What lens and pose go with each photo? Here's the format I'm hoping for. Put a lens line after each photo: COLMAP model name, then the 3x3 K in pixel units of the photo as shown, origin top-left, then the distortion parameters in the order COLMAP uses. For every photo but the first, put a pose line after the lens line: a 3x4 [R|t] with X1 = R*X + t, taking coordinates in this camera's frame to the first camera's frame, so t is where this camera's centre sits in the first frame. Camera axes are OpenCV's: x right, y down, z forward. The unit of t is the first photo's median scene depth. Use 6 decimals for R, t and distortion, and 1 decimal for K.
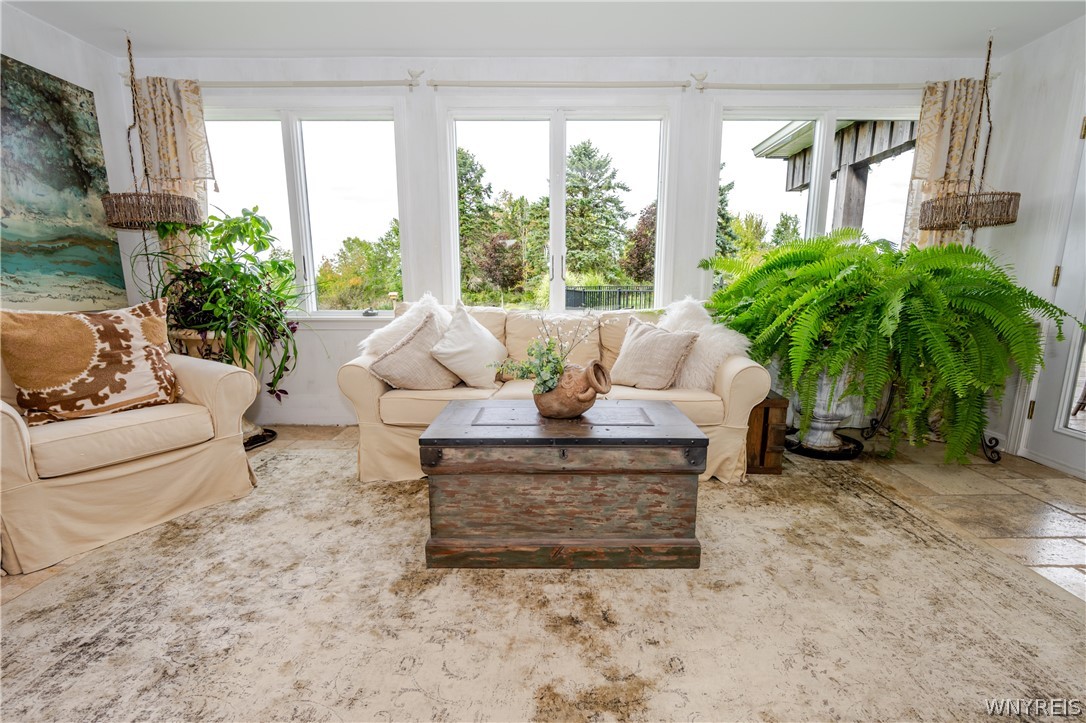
lens RADIAL K [[437.6, 0, 550.5], [0, 437.6, 360.0], [0, 0, 1]] dist [-0.001166, 0.000026]
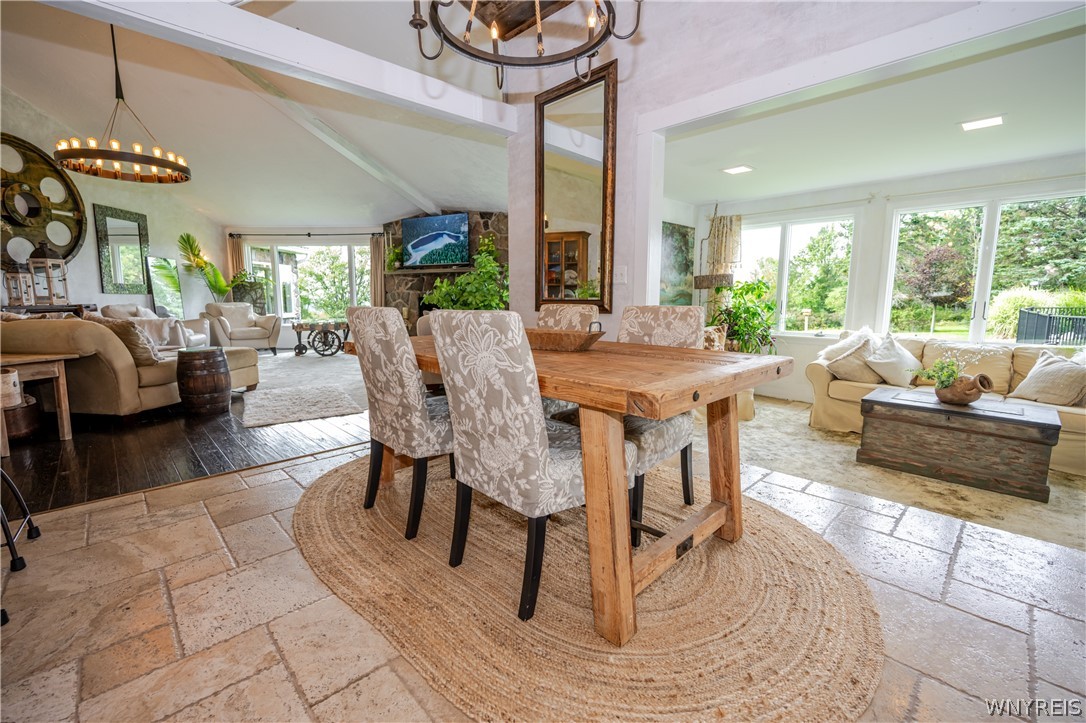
lens RADIAL K [[437.6, 0, 550.5], [0, 437.6, 360.0], [0, 0, 1]] dist [-0.001166, 0.000026]
pose [[0.673837, 0.102240, -0.731773, 0.208300], [-0.114752, 0.992844, 0.033049, 0.084339], [0.729915, 0.061703, 0.680747, -1.472277]]
